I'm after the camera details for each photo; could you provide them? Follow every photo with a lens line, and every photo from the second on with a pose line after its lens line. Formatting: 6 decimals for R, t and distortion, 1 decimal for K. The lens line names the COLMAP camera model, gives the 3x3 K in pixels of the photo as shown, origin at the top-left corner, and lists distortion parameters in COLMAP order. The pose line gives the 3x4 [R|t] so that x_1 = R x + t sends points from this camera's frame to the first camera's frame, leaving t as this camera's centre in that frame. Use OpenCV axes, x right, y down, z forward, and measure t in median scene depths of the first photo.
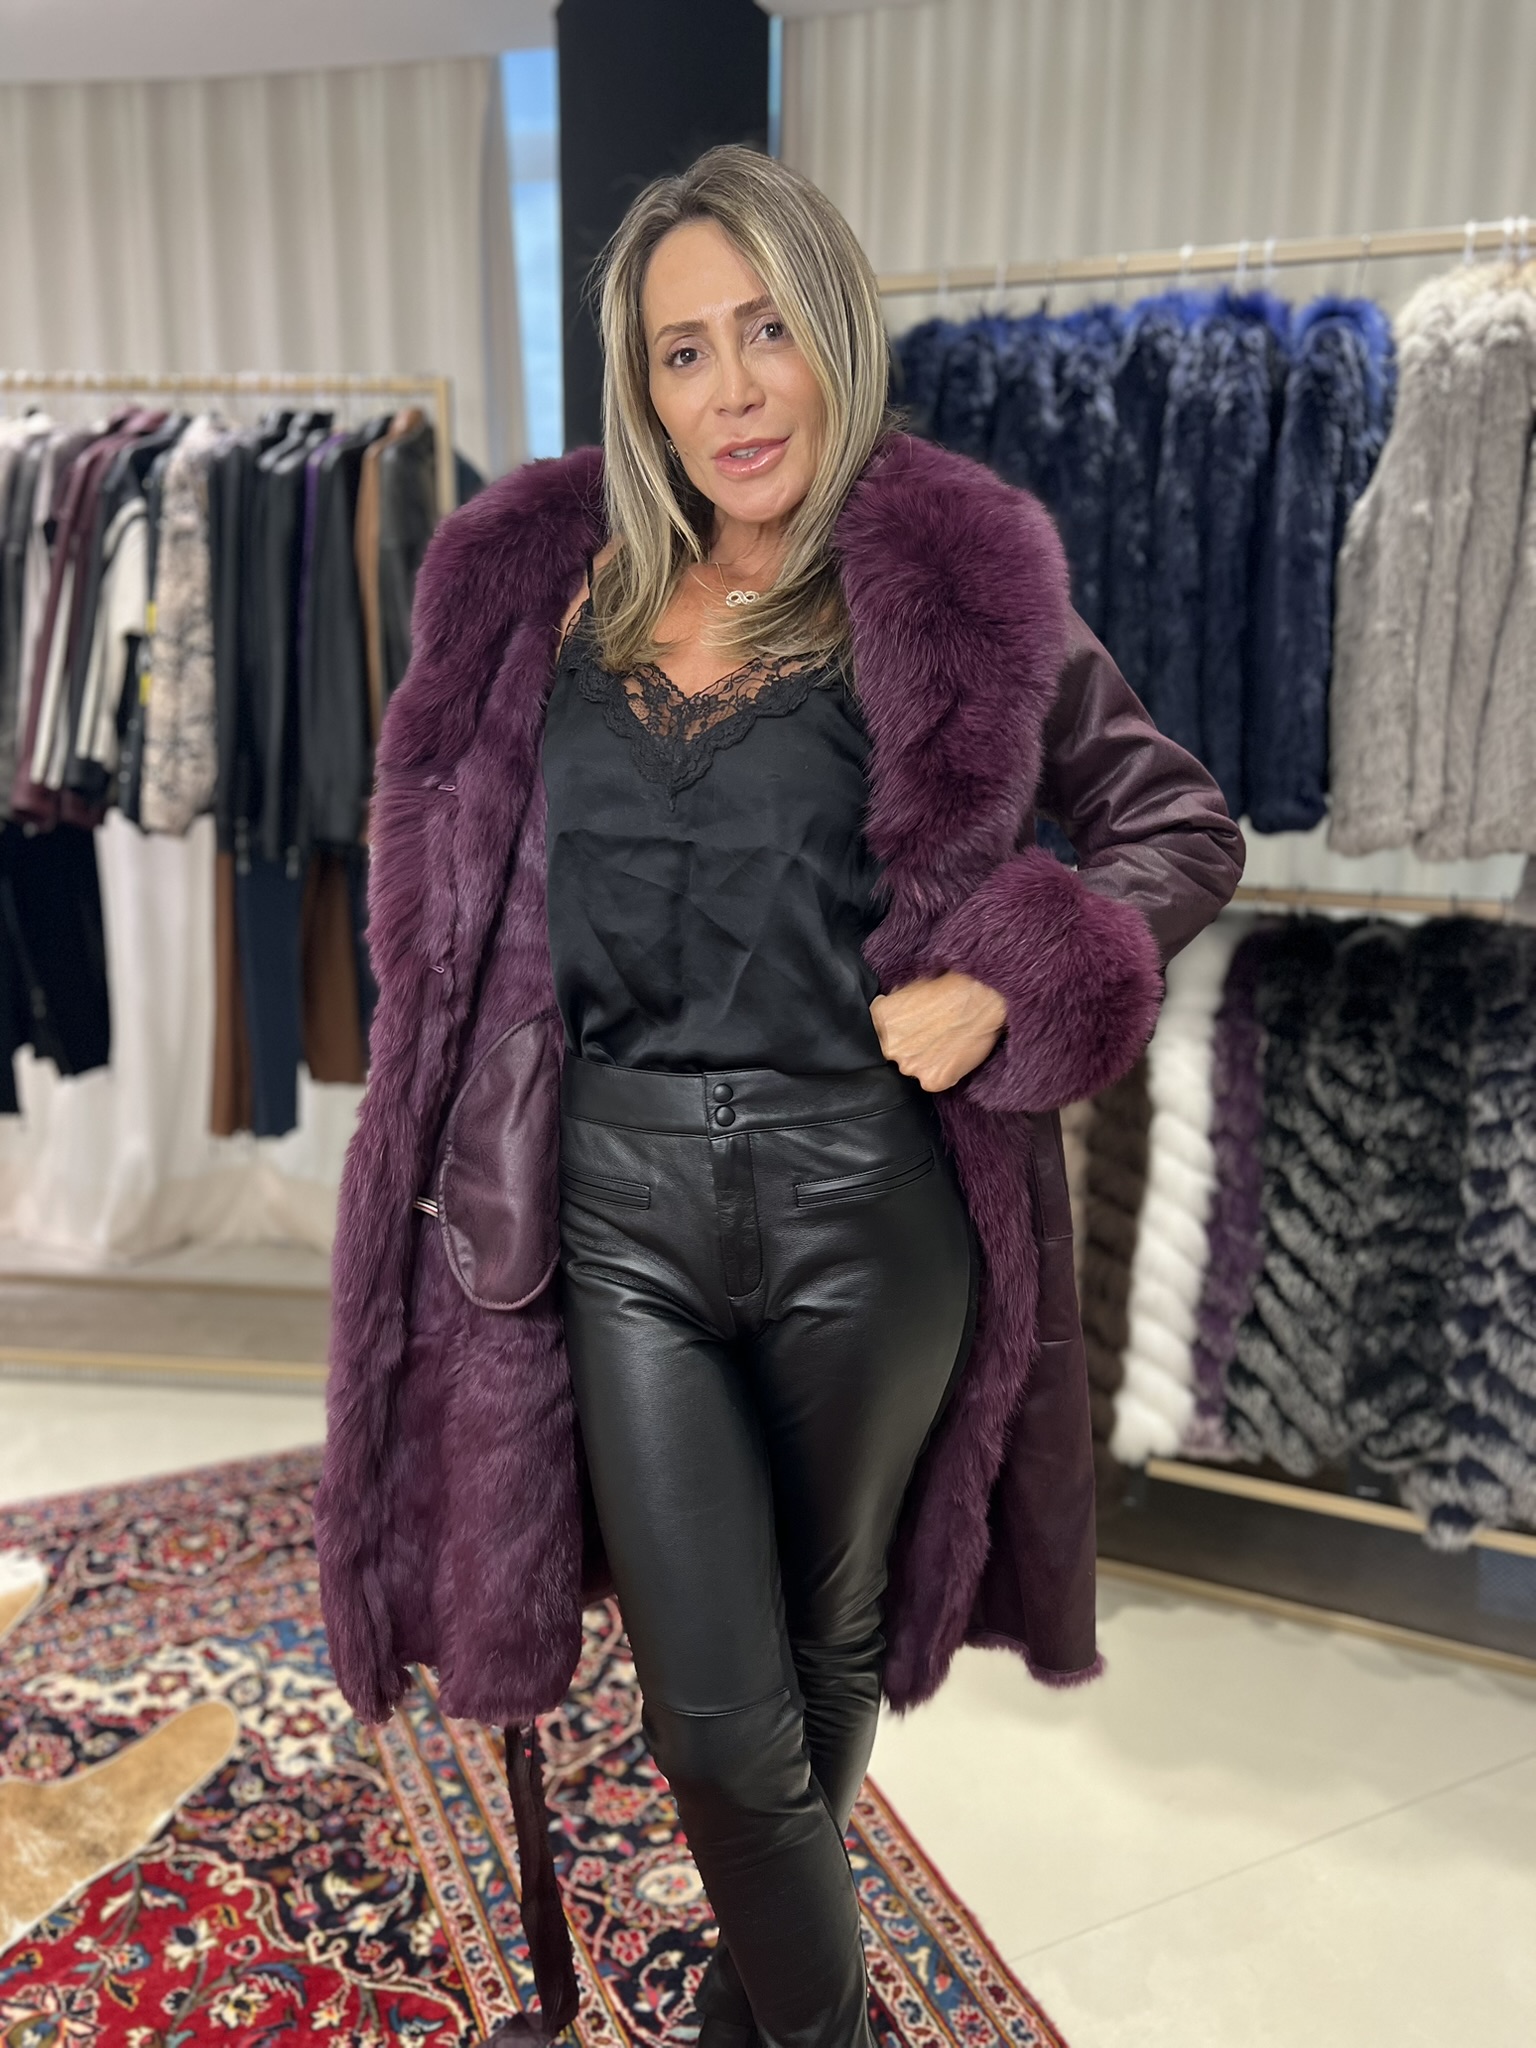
lens RADIAL K [[1613.1, 0, 804.9], [0, 1613.1, 1061.3], [0, 0, 1]] dist [0.040040, -0.053389]
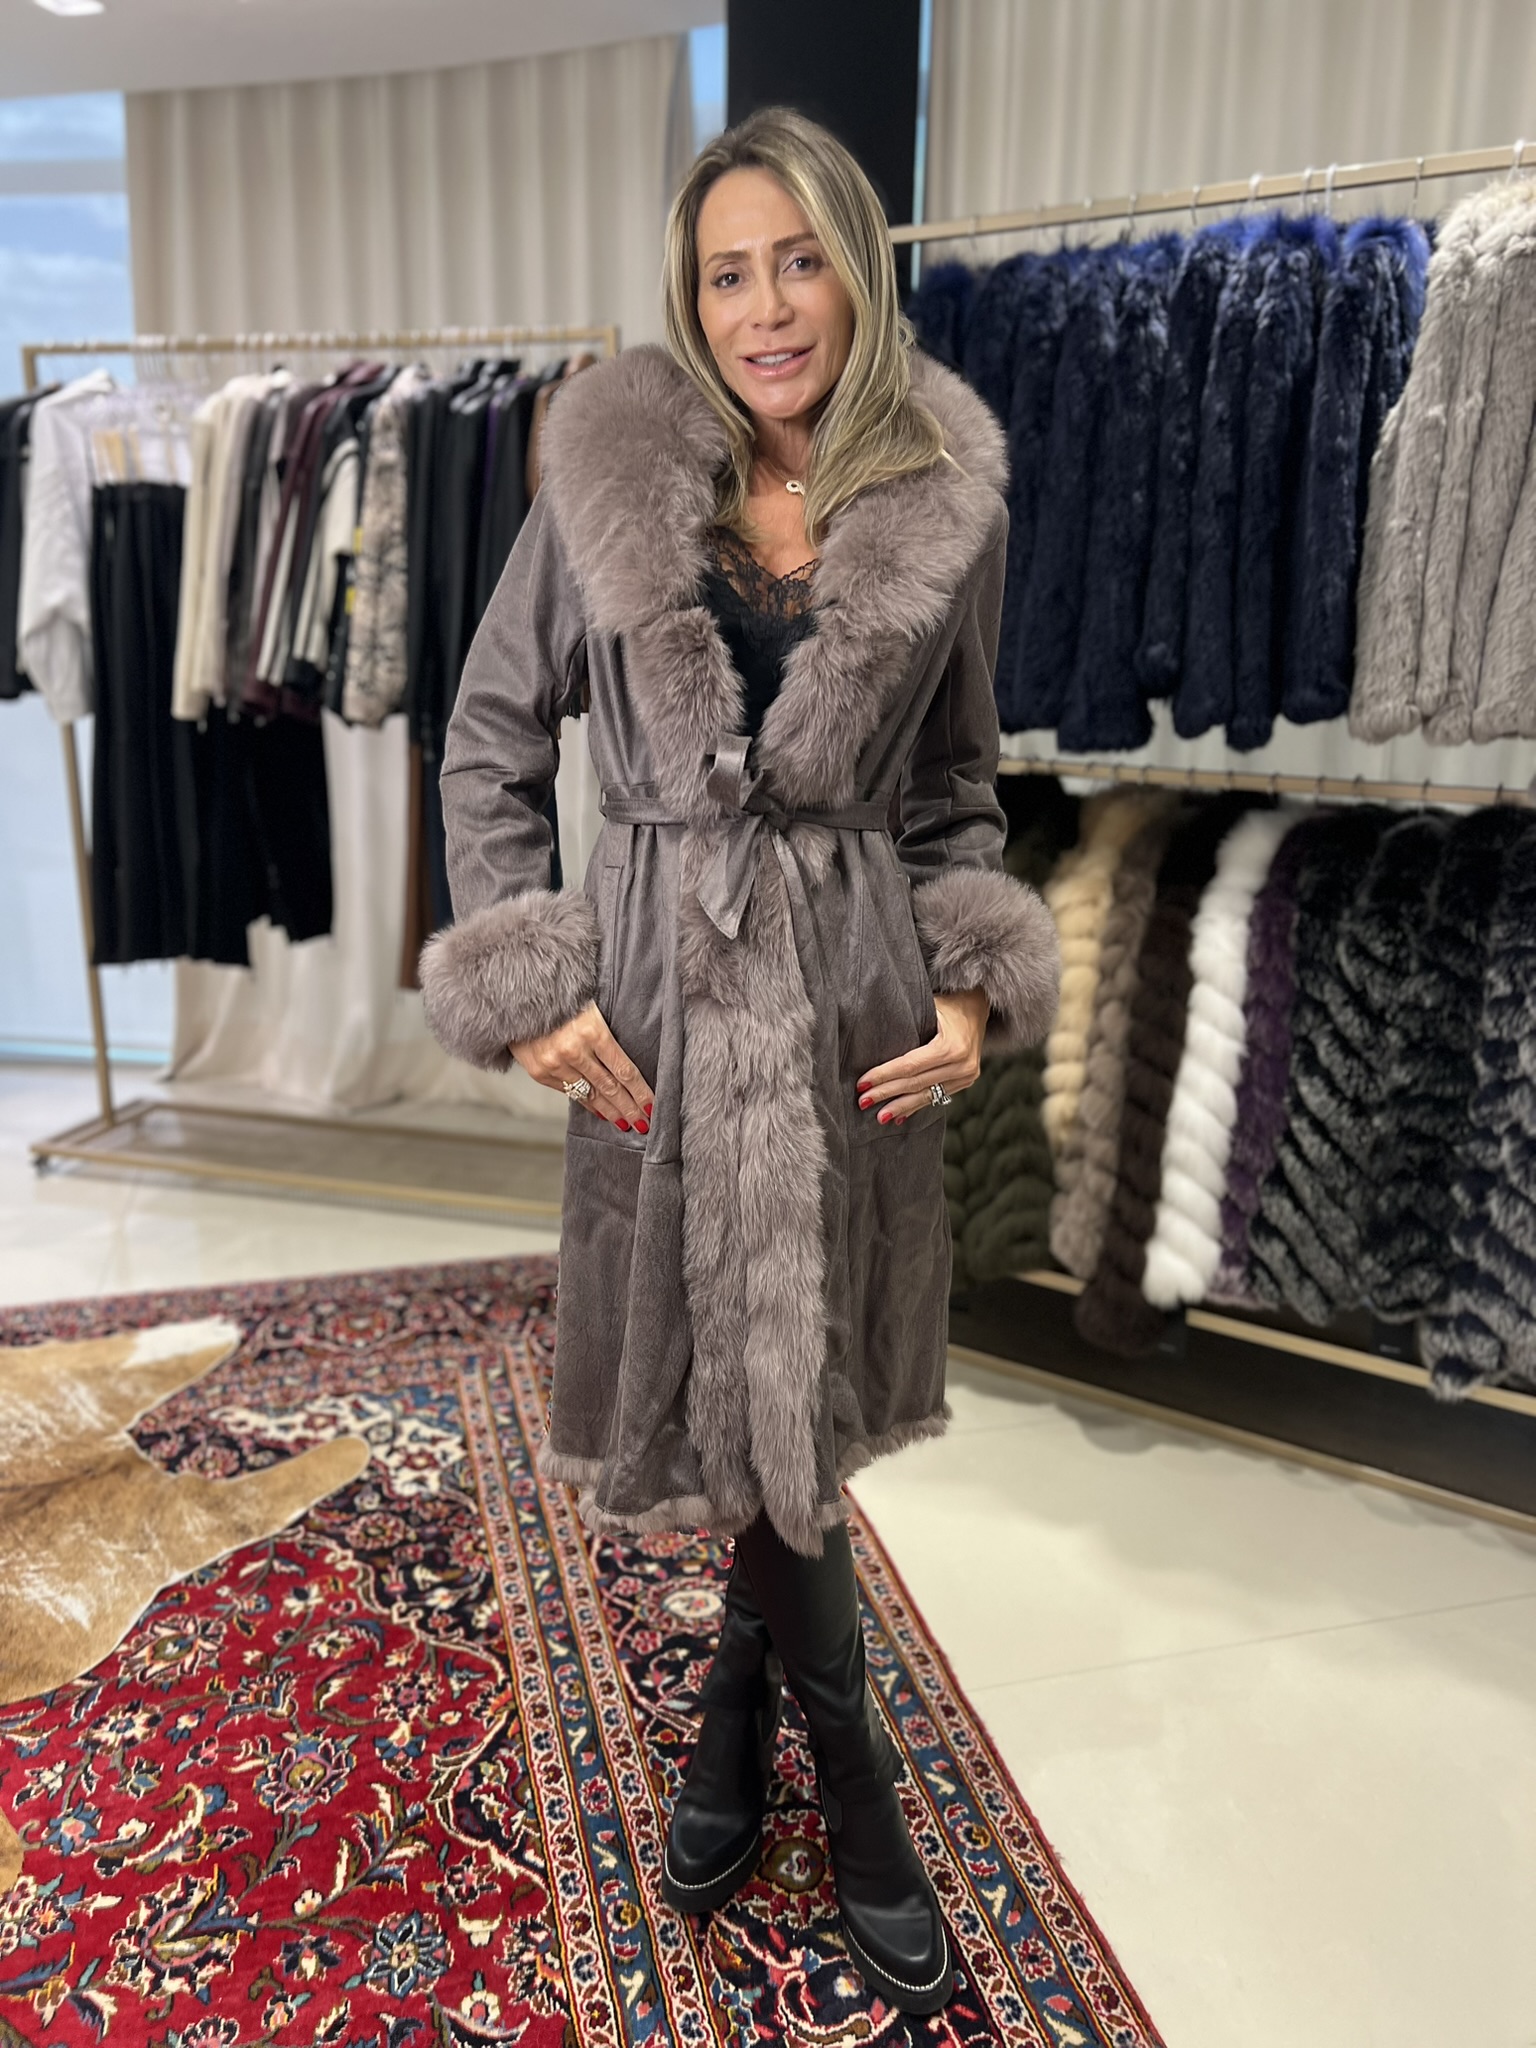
lens RADIAL K [[1613.1, 0, 777.3], [0, 1613.1, 1021.5], [0, 0, 1]] dist [0.040040, -0.053389]
pose [[0.982601, 0.041057, -0.181133, 0.143501], [-0.039662, 0.999149, 0.011320, 0.057915], [0.181444, -0.003938, 0.983393, -0.117321]]
